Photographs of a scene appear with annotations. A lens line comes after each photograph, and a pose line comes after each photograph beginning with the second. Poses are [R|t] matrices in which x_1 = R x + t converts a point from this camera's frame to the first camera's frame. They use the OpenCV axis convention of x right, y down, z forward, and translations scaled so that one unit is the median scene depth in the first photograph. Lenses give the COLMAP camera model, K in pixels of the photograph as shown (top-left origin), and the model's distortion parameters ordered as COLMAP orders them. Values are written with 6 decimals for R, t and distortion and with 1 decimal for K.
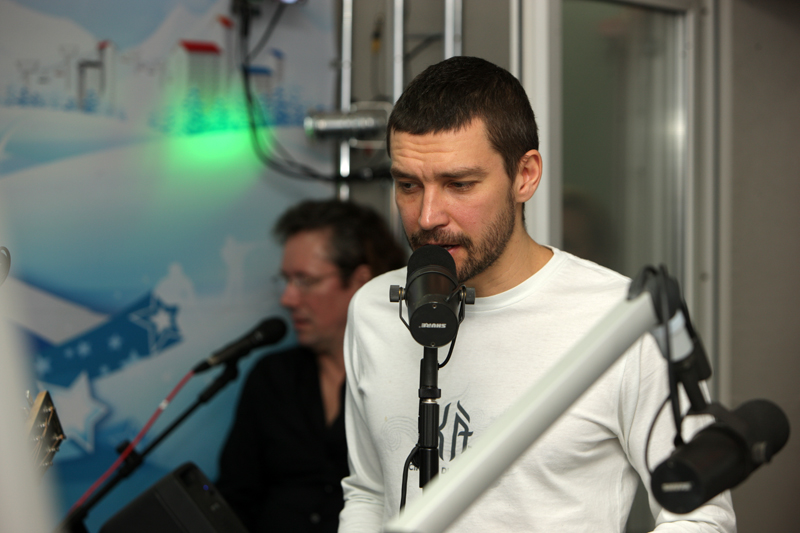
lens RADIAL K [[2418.0, 0, 400.0], [0, 2418.0, 266.5], [0, 0, 1]] dist [0.838859, -0.601874]
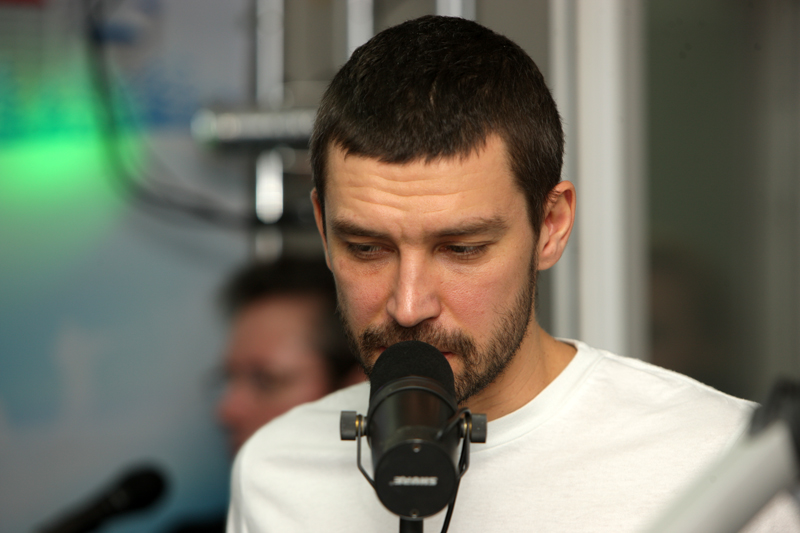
lens RADIAL K [[4741.9, 0, 400.2], [0, 4741.9, 367.9], [0, 0, 1]] dist [7.519425, 1.294164]
pose [[0.999976, -0.005519, 0.004244, 0.005122], [0.005572, 0.999905, -0.012588, 0.010779], [-0.004174, 0.012611, 0.999912, -0.176303]]
